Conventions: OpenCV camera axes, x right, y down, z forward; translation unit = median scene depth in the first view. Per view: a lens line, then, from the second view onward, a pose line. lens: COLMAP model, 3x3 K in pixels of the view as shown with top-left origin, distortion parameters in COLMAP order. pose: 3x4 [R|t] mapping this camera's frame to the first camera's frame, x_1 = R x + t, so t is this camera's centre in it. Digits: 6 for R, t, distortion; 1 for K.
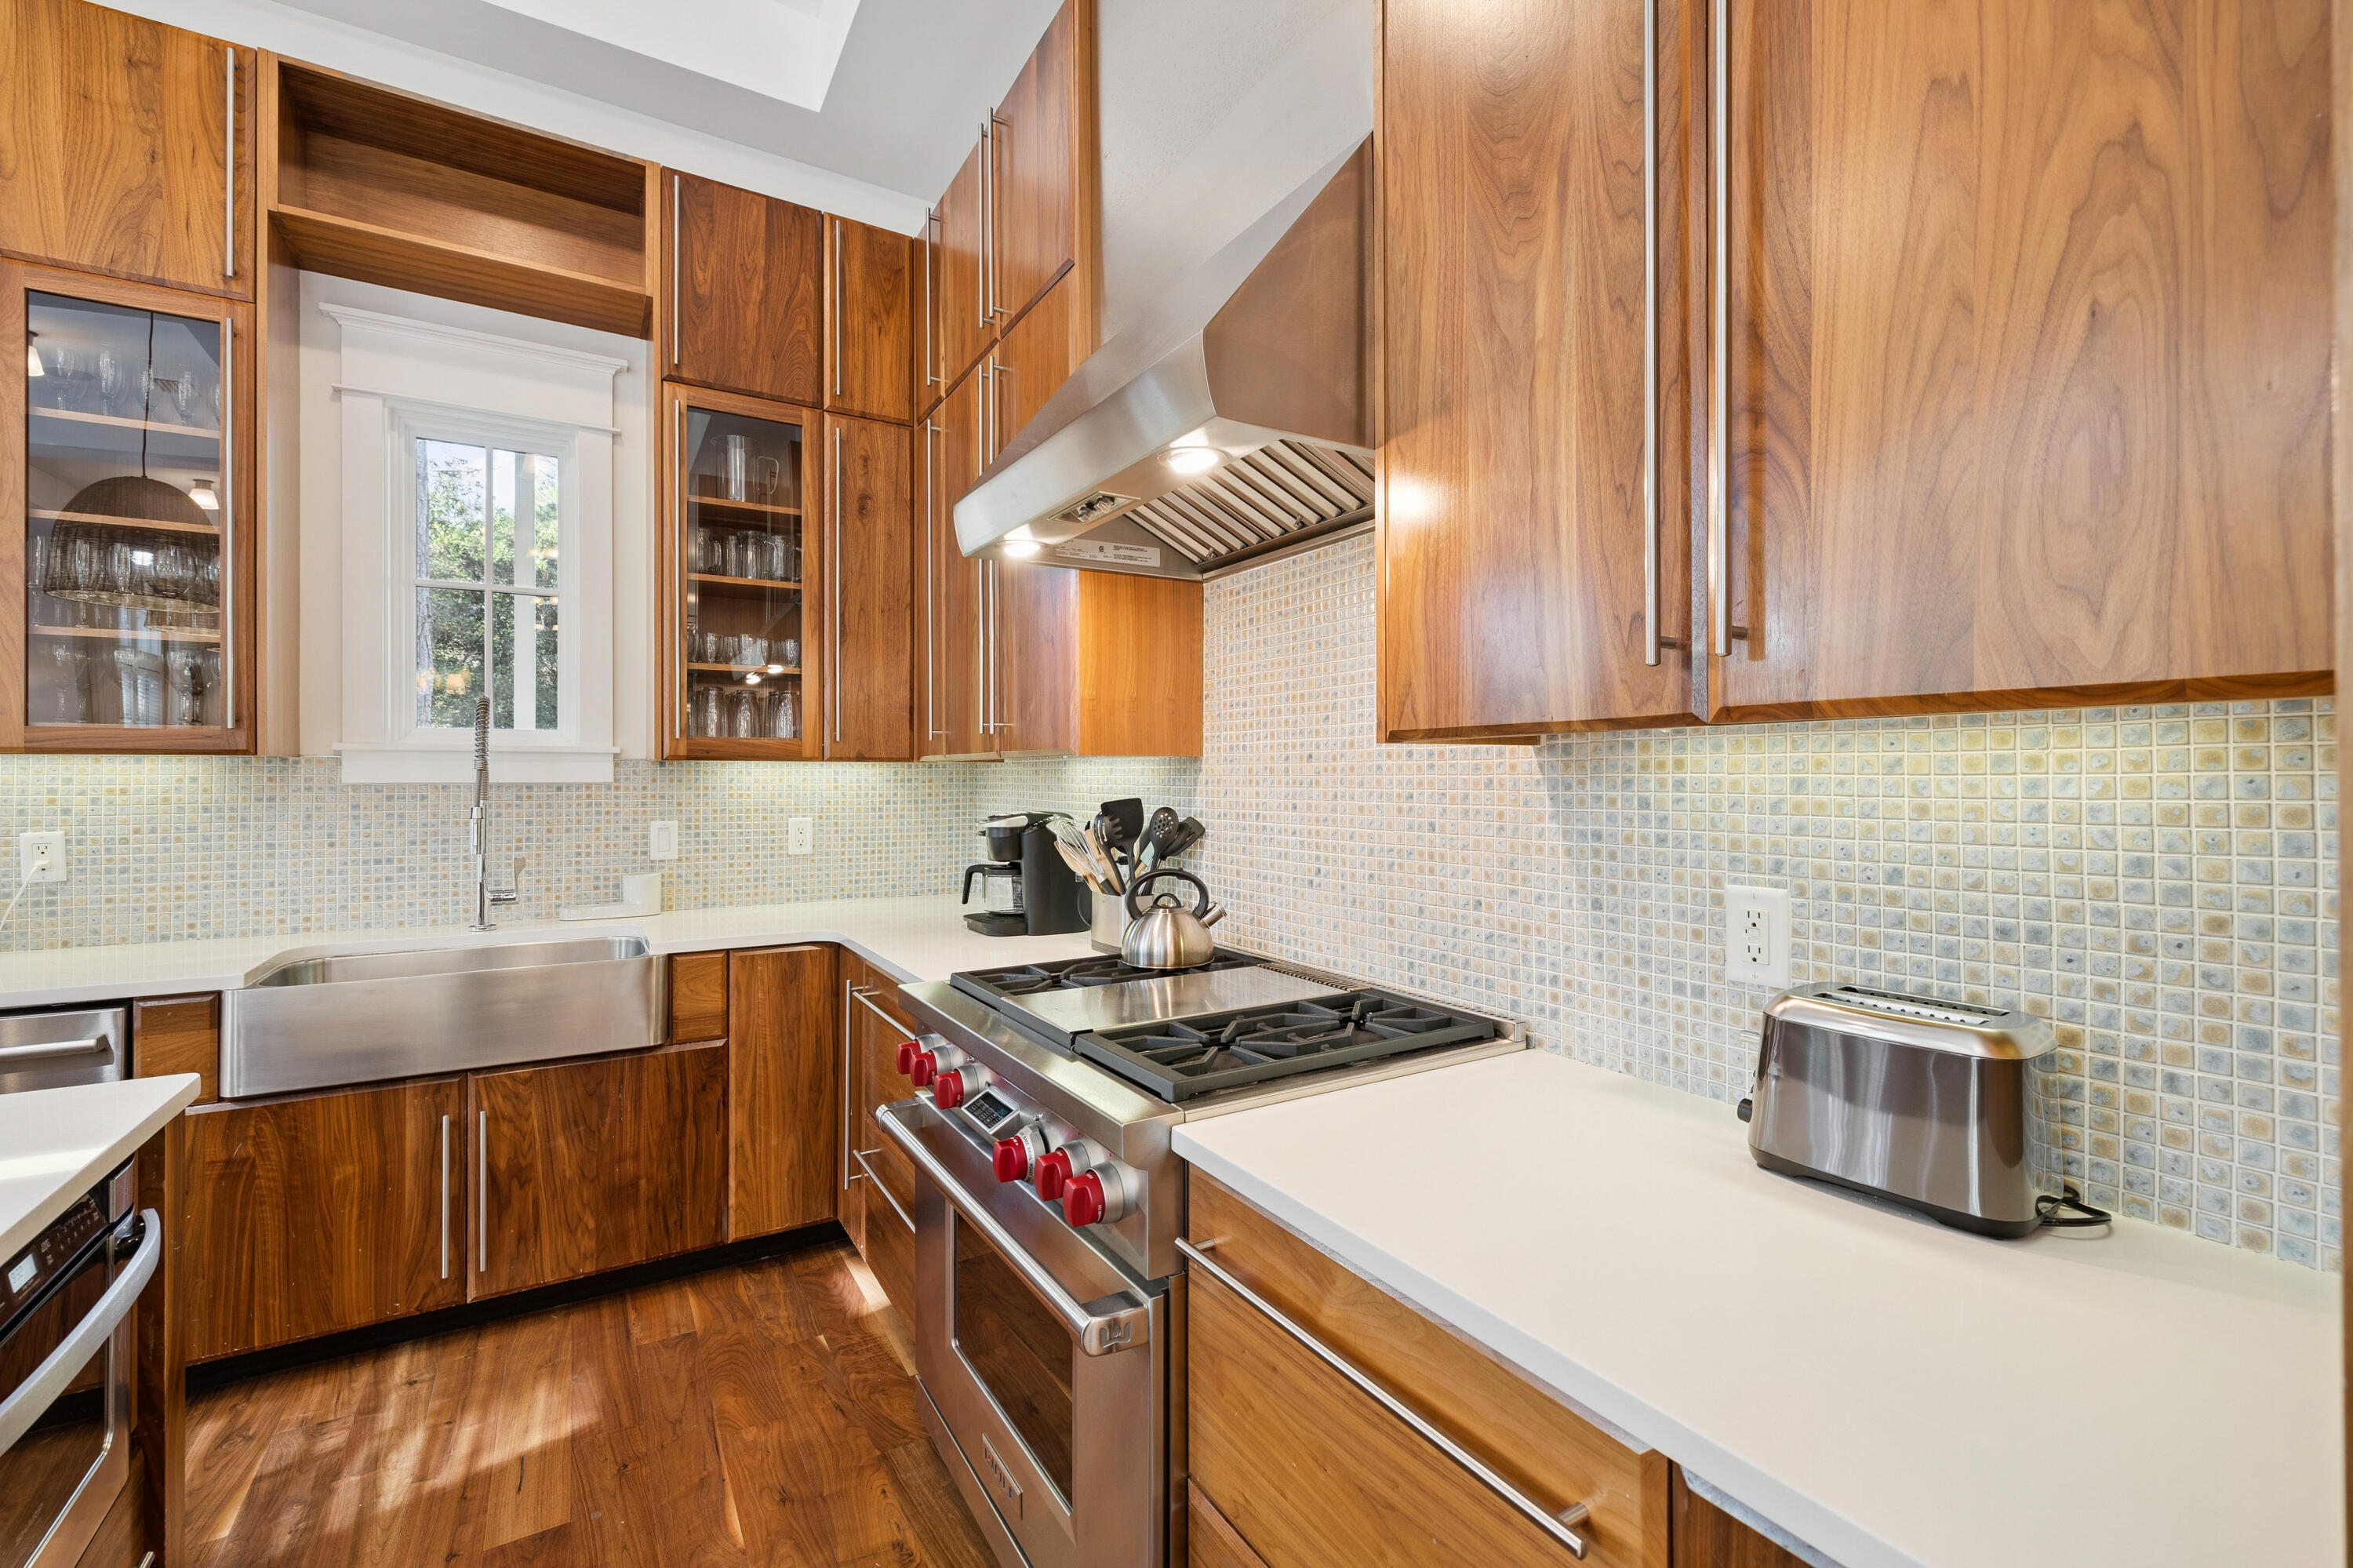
lens RADIAL K [[998.7, 0, 1180.0], [0, 998.7, 780.7], [0, 0, 1]] dist [0.009390, -0.004182]
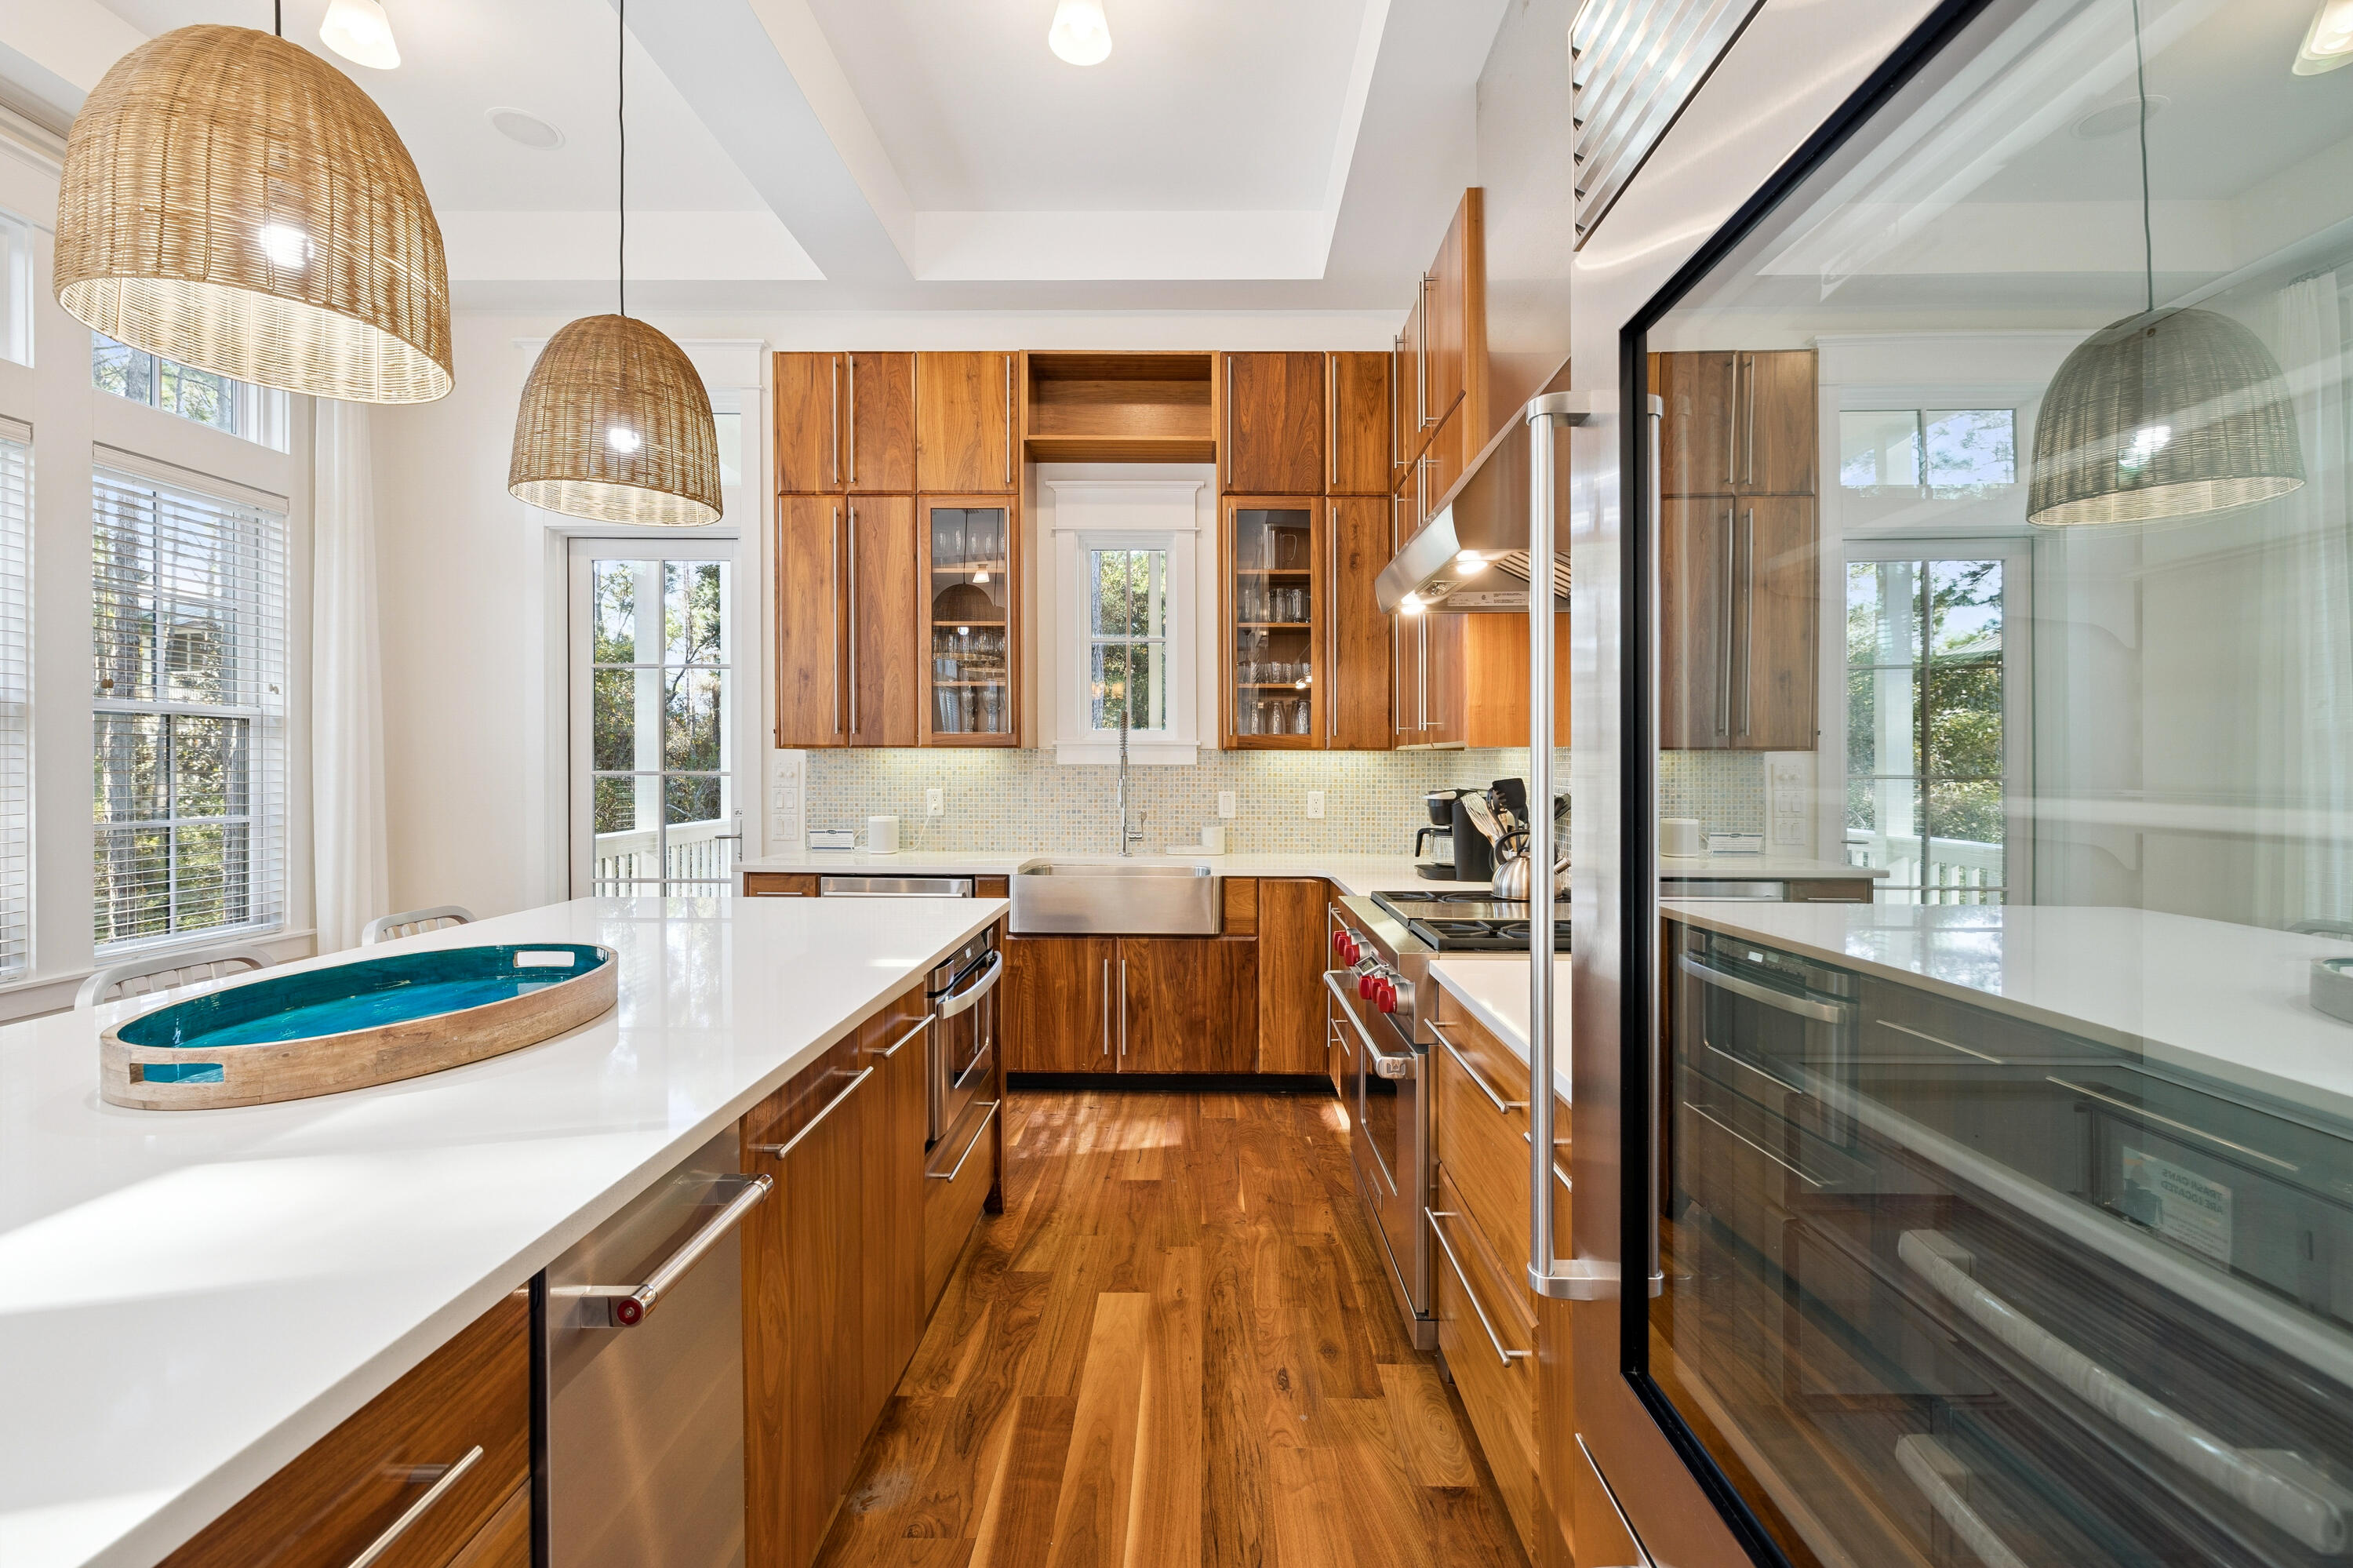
lens RADIAL K [[998.7, 0, 1180.0], [0, 998.7, 780.7], [0, 0, 1]] dist [0.009390, -0.004182]
pose [[0.844139, 0.009714, -0.536036, 0.260257], [0.000572, 0.999819, 0.019019, -0.003704], [0.536123, -0.016361, 0.843981, -0.334083]]
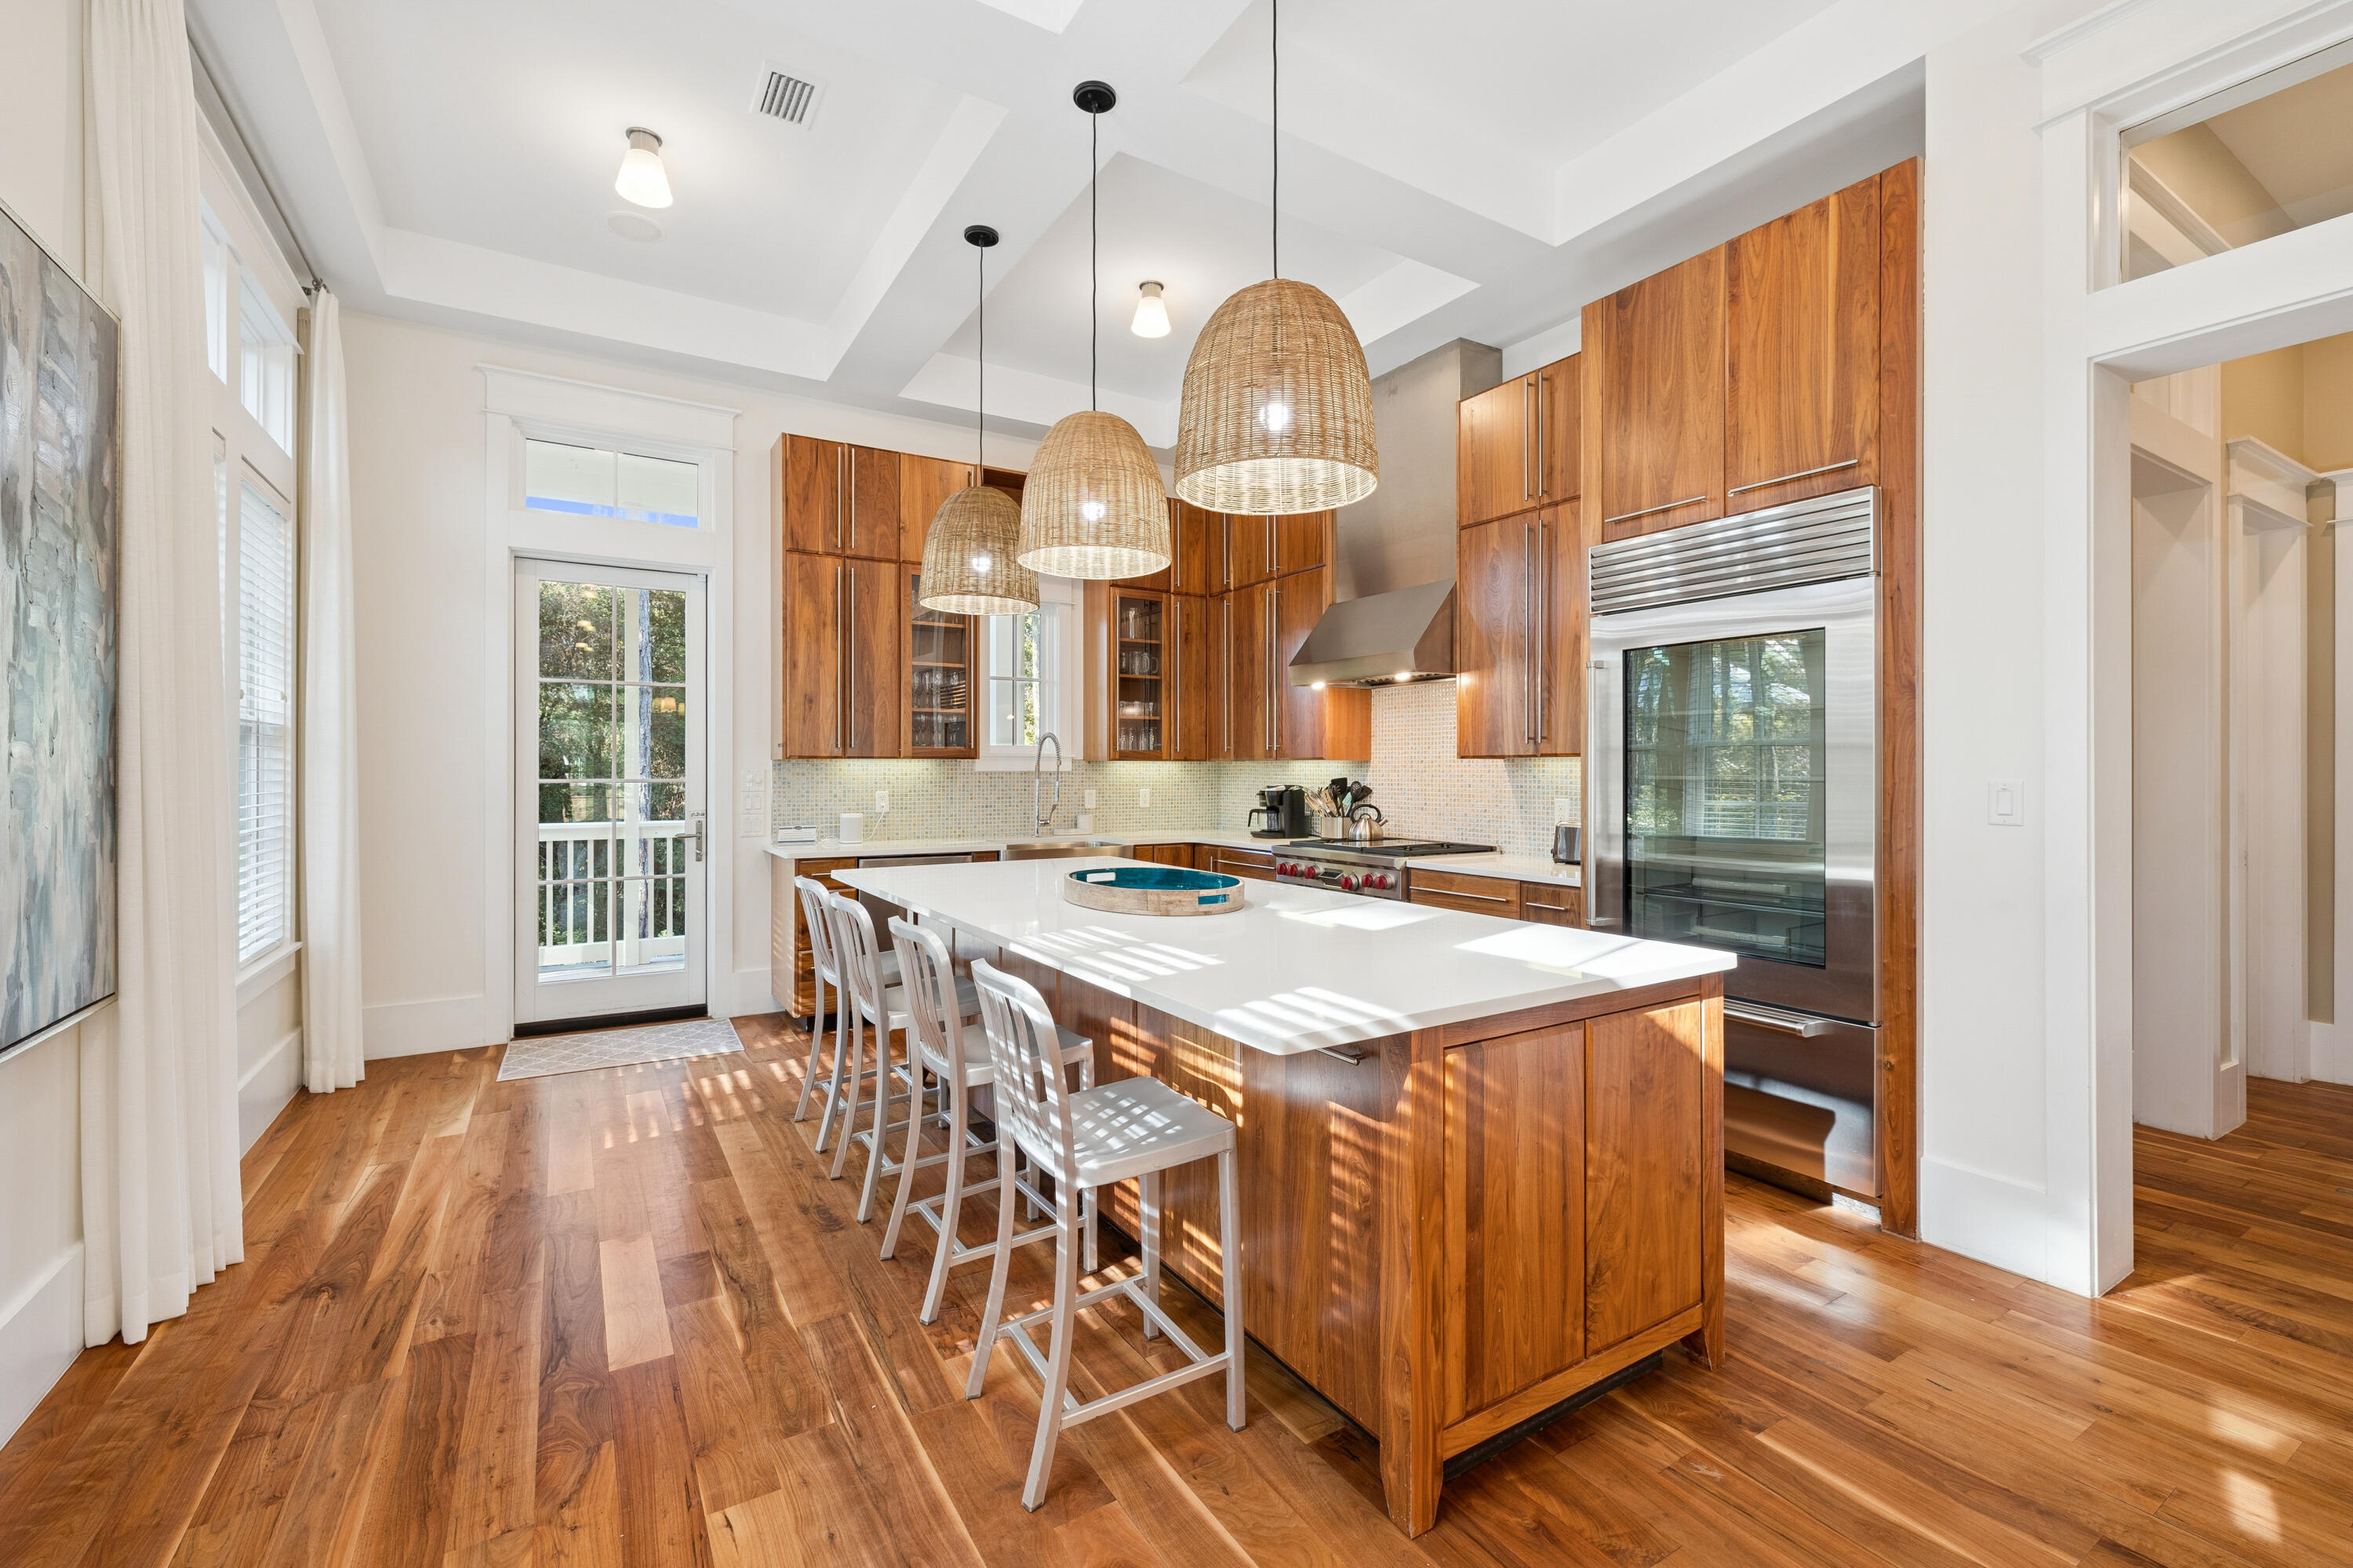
lens RADIAL K [[998.7, 0, 1180.0], [0, 998.7, 780.7], [0, 0, 1]] dist [0.009390, -0.004182]
pose [[0.999974, -0.002380, 0.006851, -0.423093], [0.002272, 0.999873, 0.015787, -0.012691], [-0.006887, -0.015771, 0.999852, -1.320466]]
